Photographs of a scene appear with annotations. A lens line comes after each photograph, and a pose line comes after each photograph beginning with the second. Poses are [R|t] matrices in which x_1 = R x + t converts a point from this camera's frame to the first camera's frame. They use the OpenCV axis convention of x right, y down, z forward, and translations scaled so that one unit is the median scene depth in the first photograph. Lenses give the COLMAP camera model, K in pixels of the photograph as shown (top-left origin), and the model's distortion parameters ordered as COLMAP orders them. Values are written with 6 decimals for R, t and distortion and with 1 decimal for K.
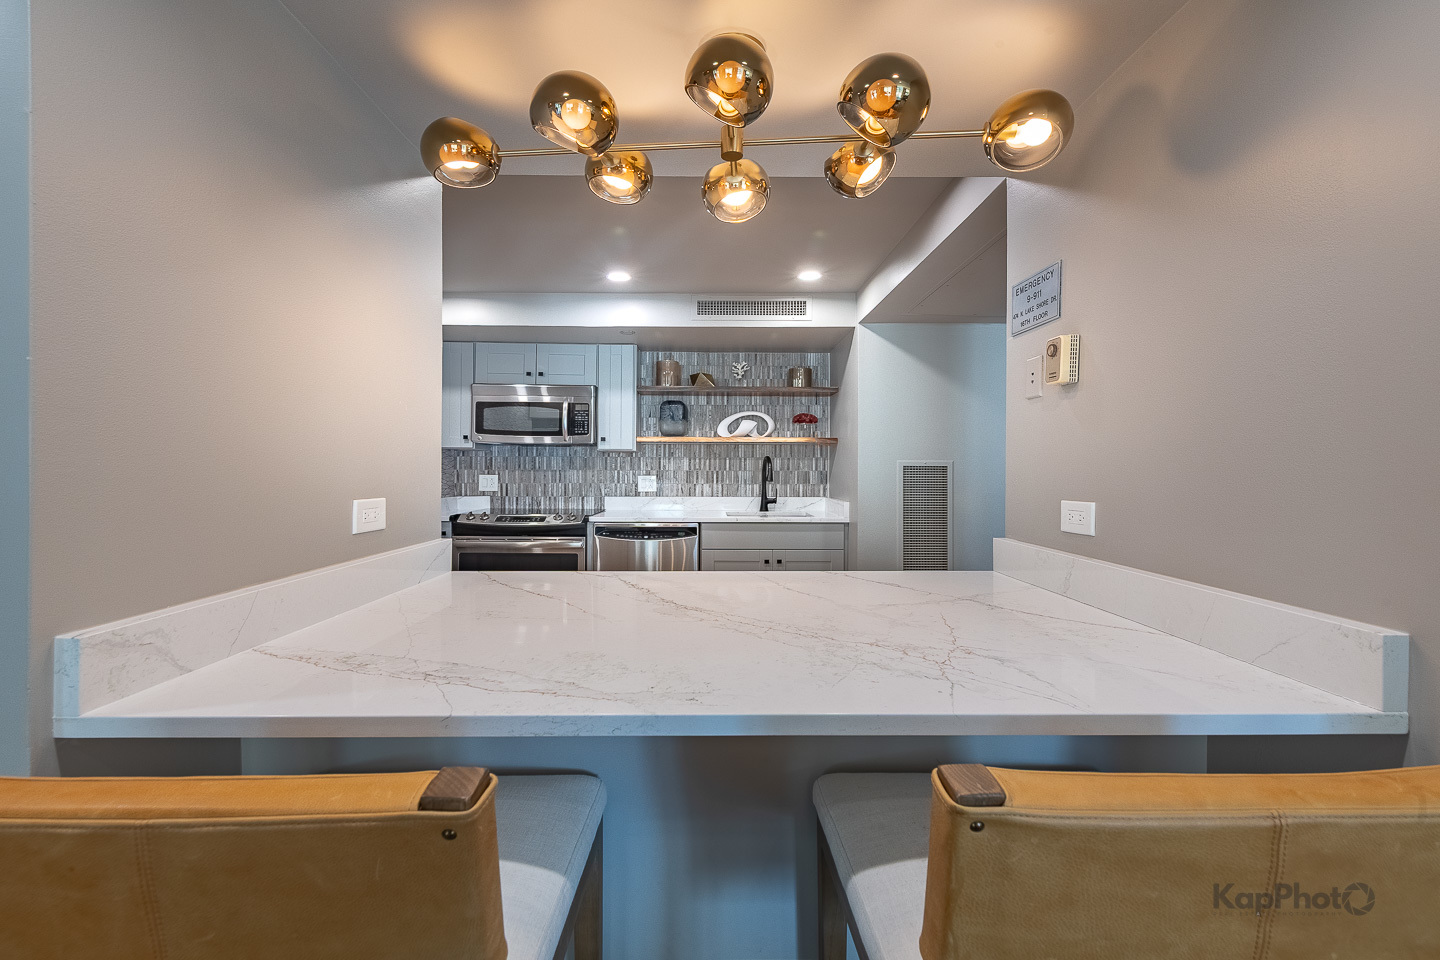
lens RADIAL K [[657.1, 0, 717.2], [0, 657.1, 473.6], [0, 0, 1]] dist [0.002779, 0.000524]
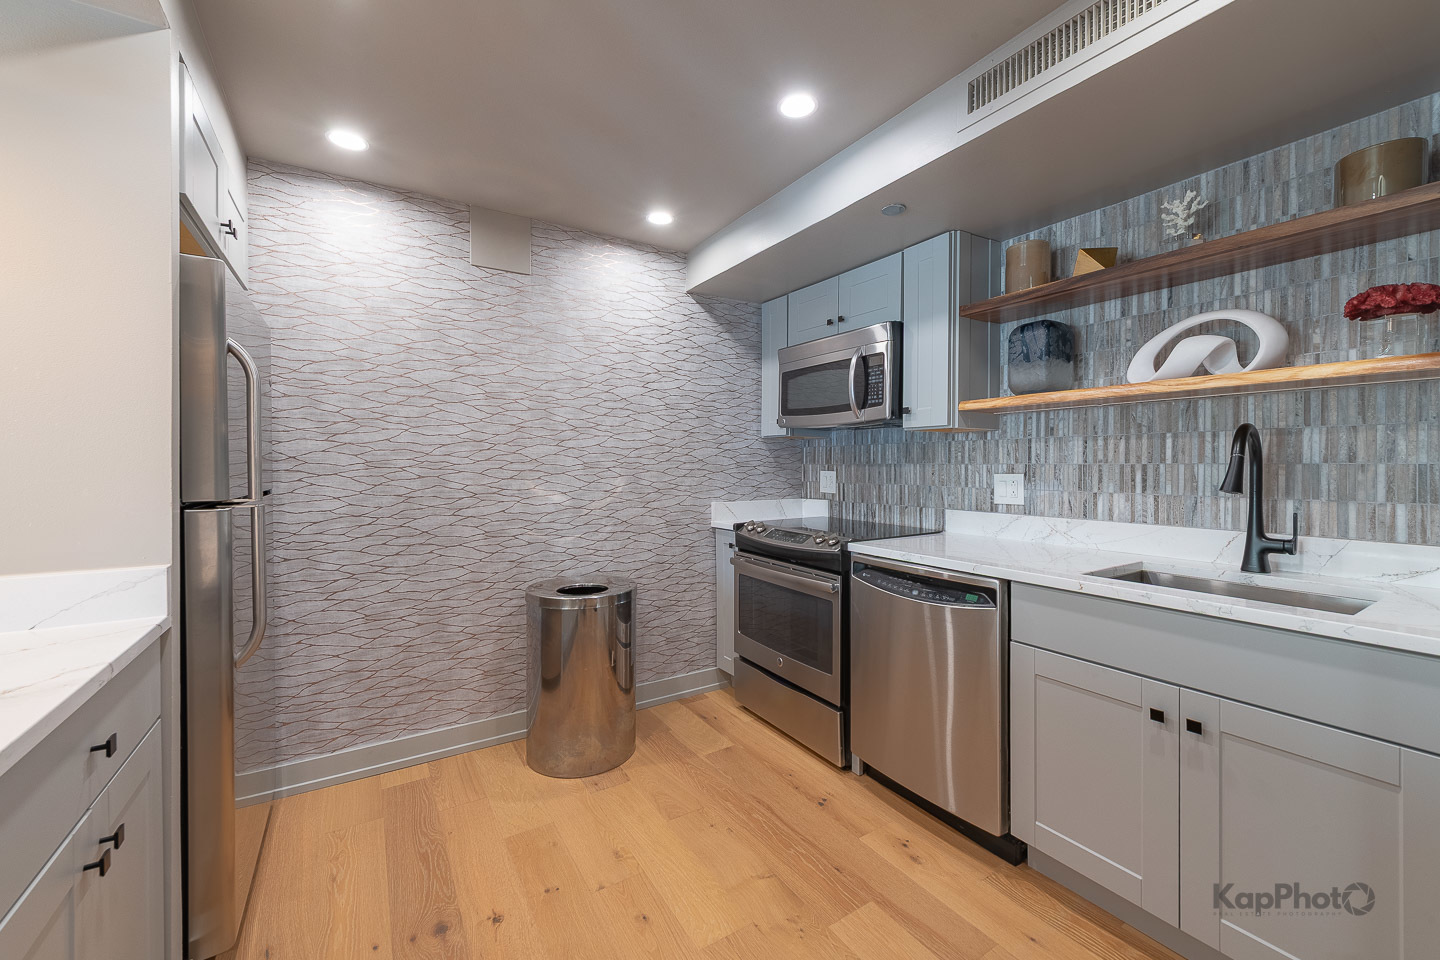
lens RADIAL K [[657.1, 0, 717.2], [0, 657.1, 473.6], [0, 0, 1]] dist [0.002779, 0.000524]
pose [[0.516834, 0.007465, -0.856053, 0.228393], [0.000265, 0.999961, 0.008880, -0.002037], [0.856086, -0.004816, 0.516811, 0.532138]]
